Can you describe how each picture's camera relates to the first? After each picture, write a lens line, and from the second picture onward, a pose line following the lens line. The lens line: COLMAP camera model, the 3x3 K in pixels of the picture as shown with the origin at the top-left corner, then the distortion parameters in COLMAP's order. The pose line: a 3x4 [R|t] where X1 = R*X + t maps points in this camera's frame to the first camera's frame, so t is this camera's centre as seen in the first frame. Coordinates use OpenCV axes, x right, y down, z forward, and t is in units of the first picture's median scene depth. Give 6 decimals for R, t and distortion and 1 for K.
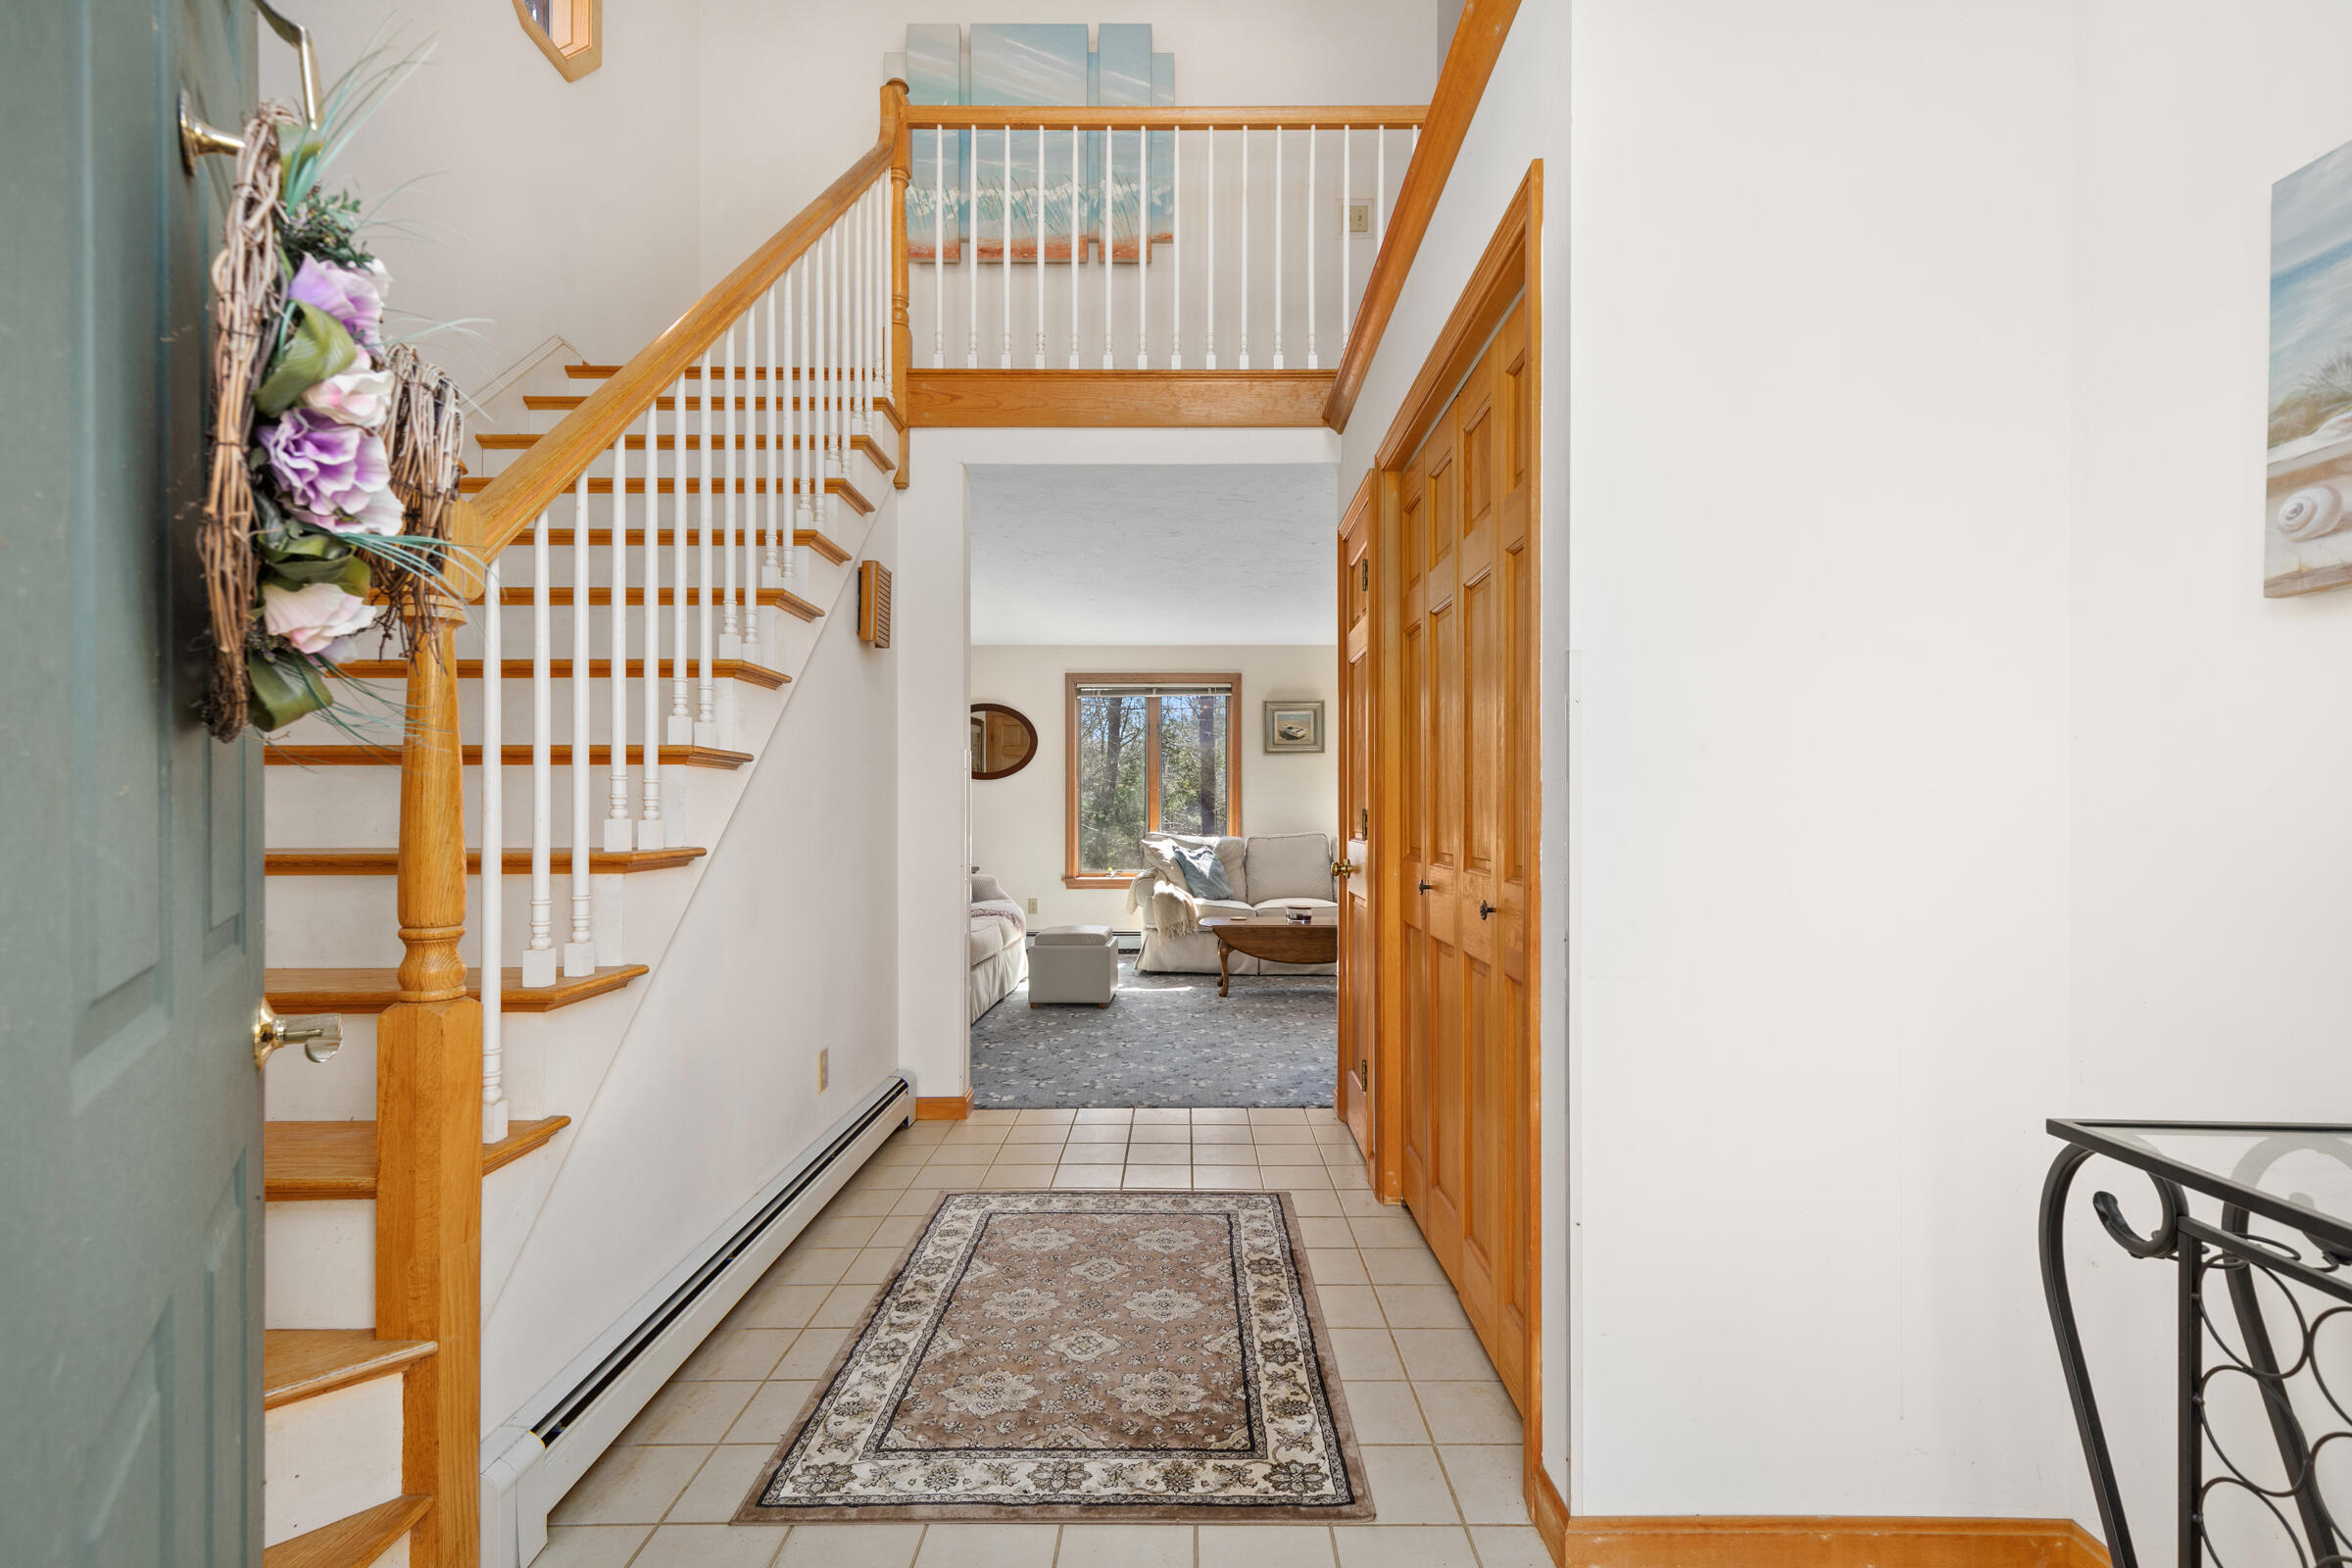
lens RADIAL K [[1047.8, 0, 1197.1], [0, 1047.8, 793.7], [0, 0, 1]] dist [0.010167, -0.000627]
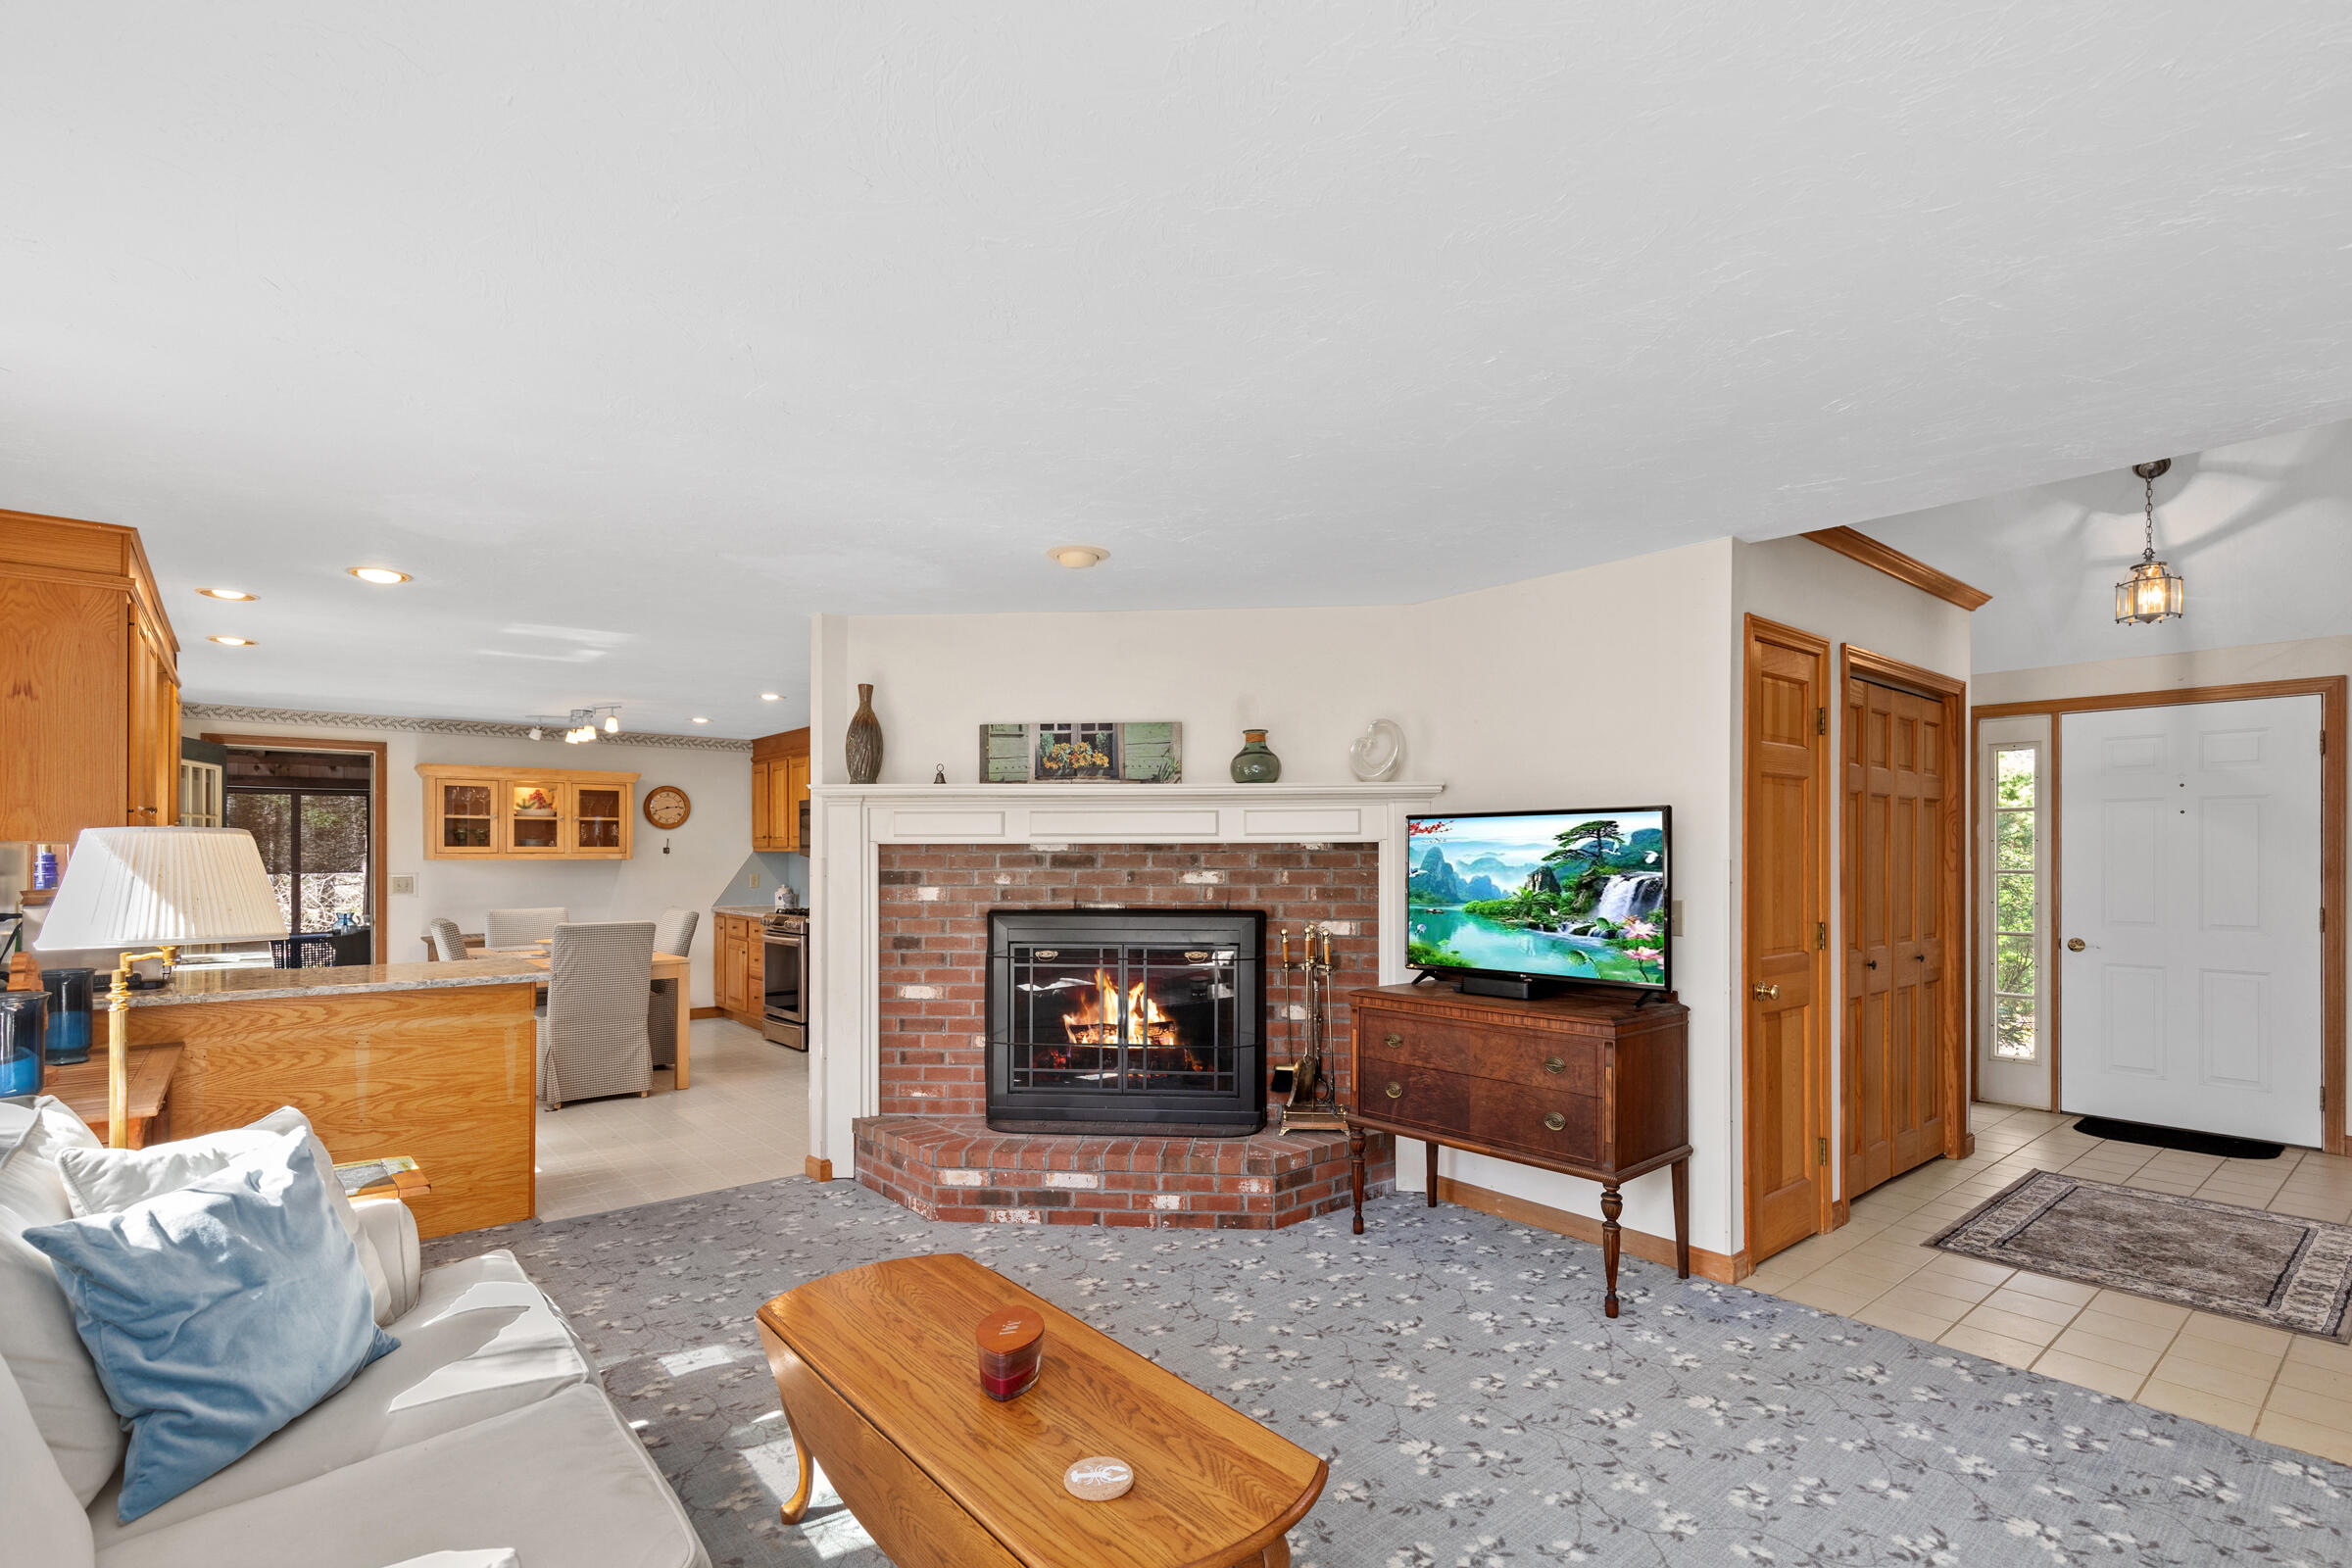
lens RADIAL K [[1098.8, 0, 1177.3], [0, 1098.8, 851.7], [0, 0, 1]] dist [0.009538, -0.000175]
pose [[-0.632434, 0.004488, 0.774601, -0.134993], [-0.008447, 0.999884, -0.012691, -0.017137], [-0.774568, -0.014569, -0.632323, 0.937575]]
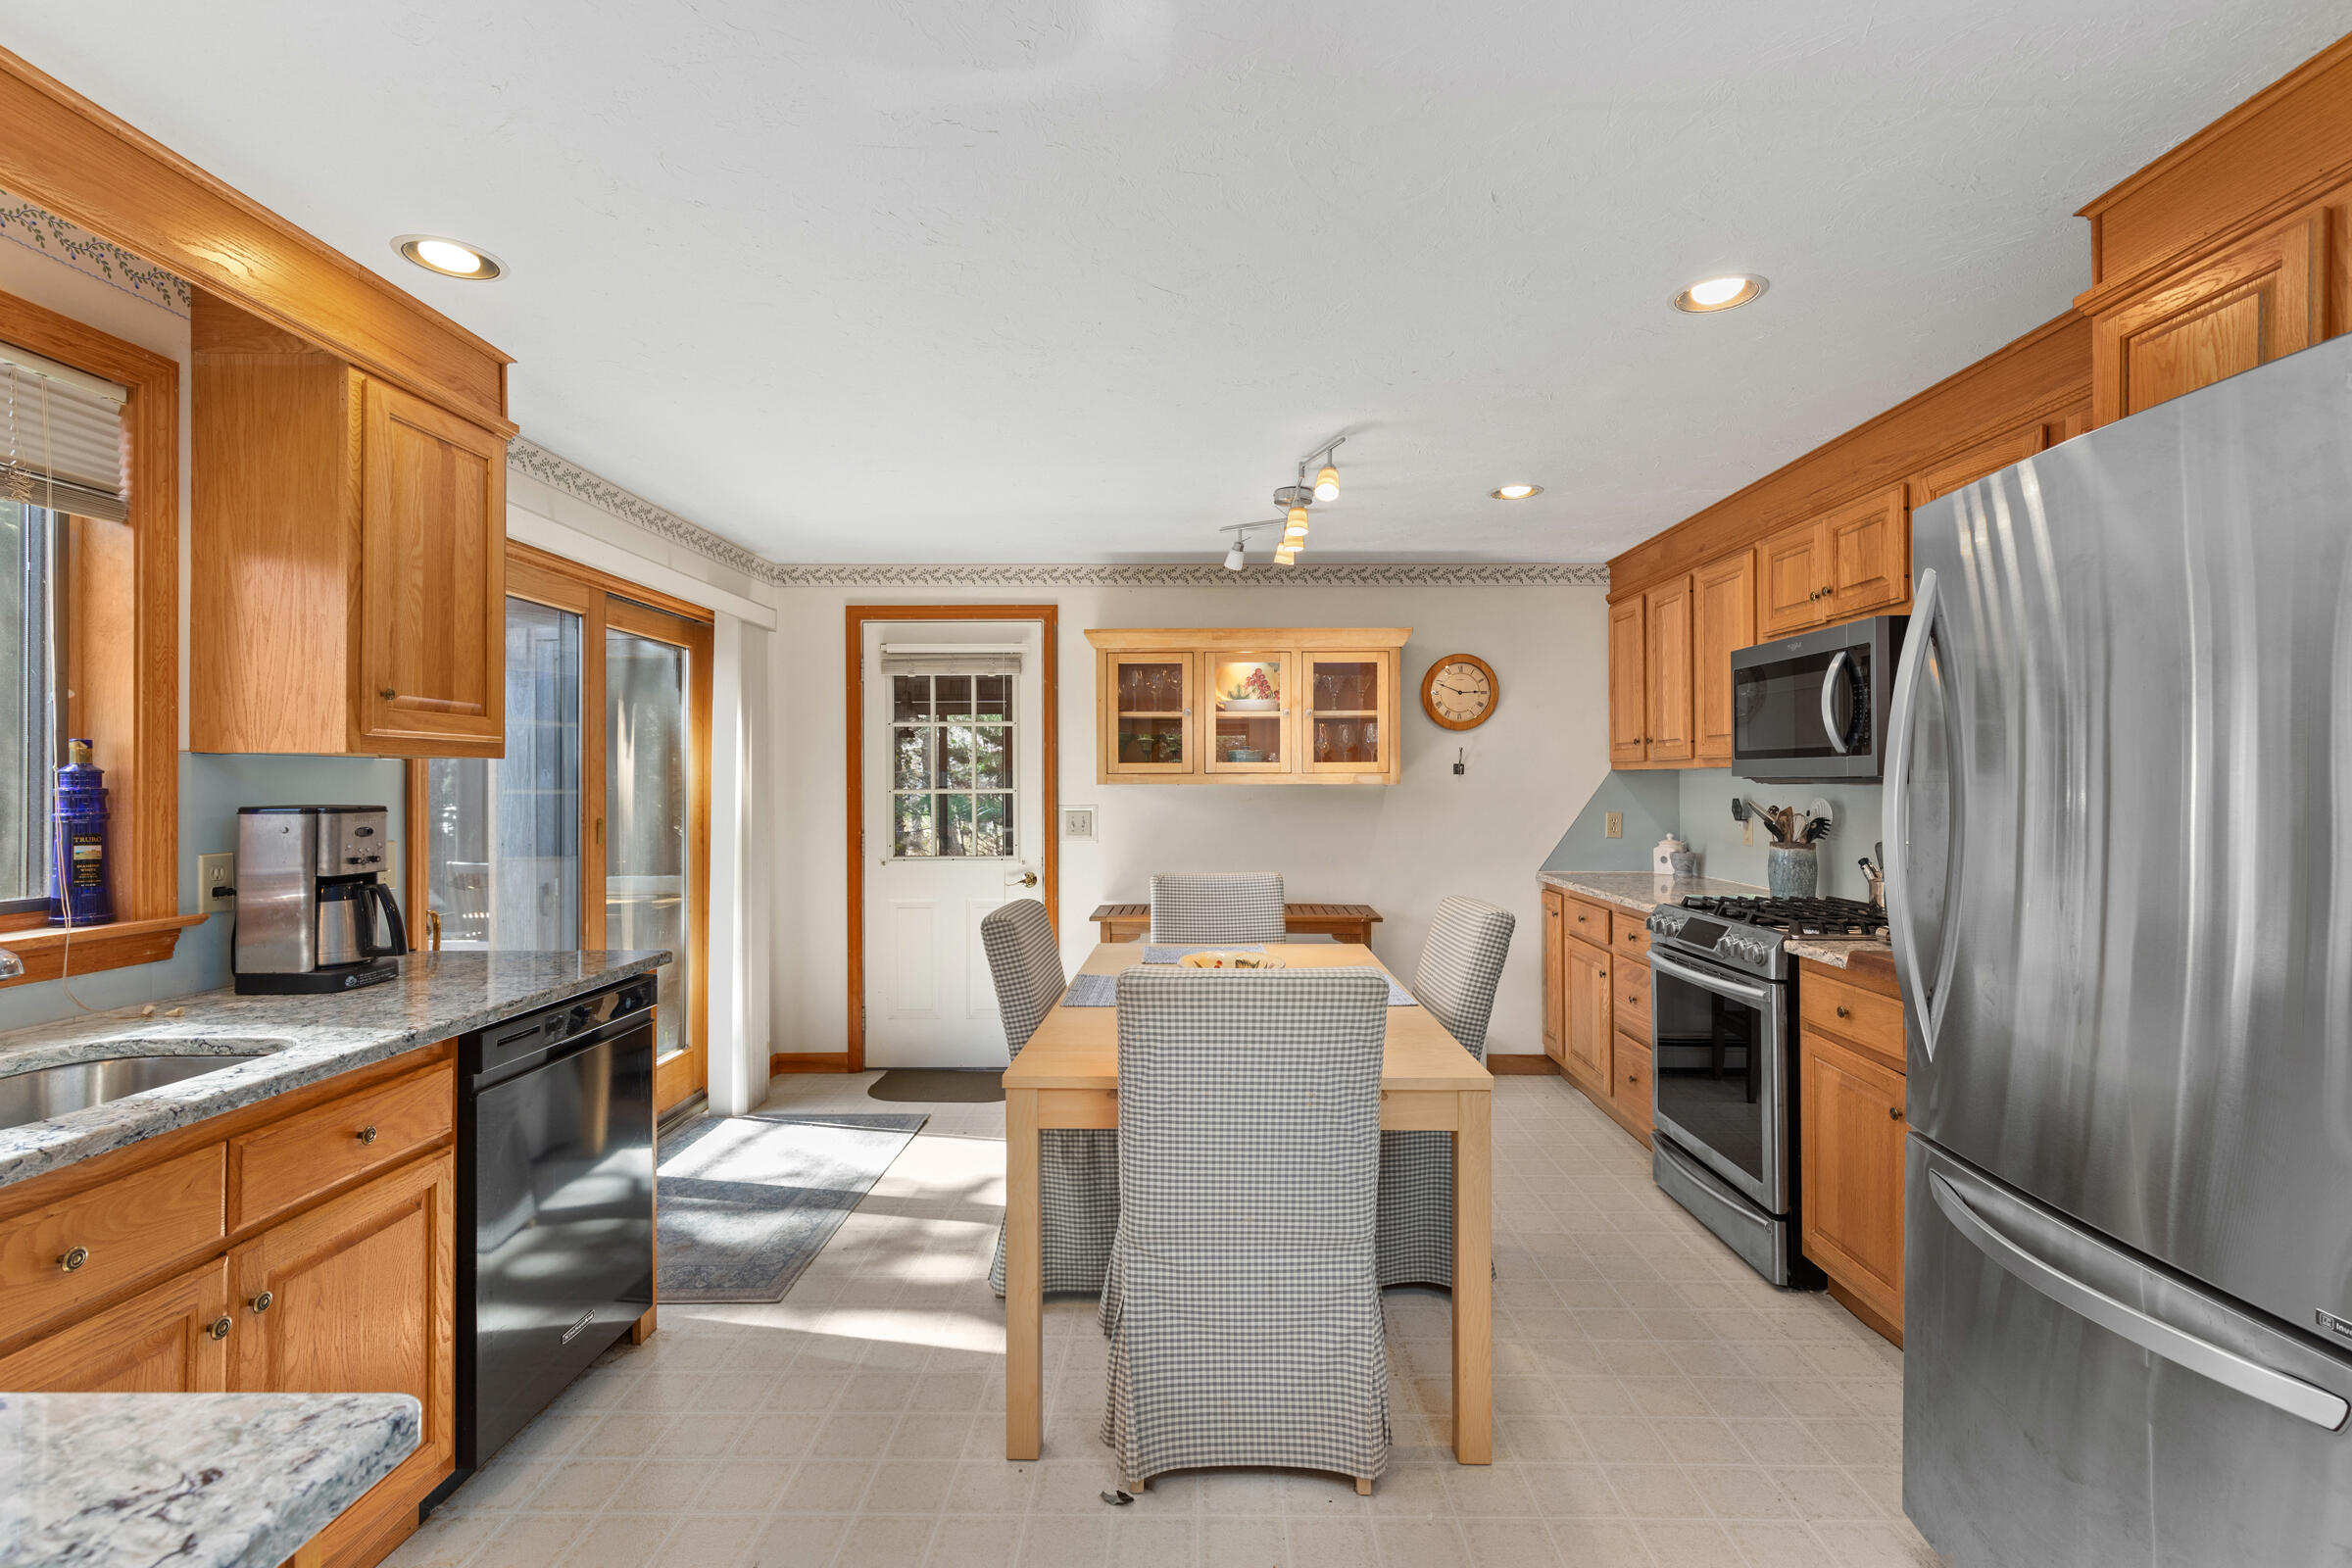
lens RADIAL K [[1065.5, 0, 1177.4], [0, 1065.5, 768.2], [0, 0, 1]] dist [0.004001, -0.000076]
pose [[0.031506, 0.012829, 0.999421, 0.472548], [-0.012579, 0.999844, -0.012438, -0.018961], [-0.999424, -0.012180, 0.031662, 0.766175]]
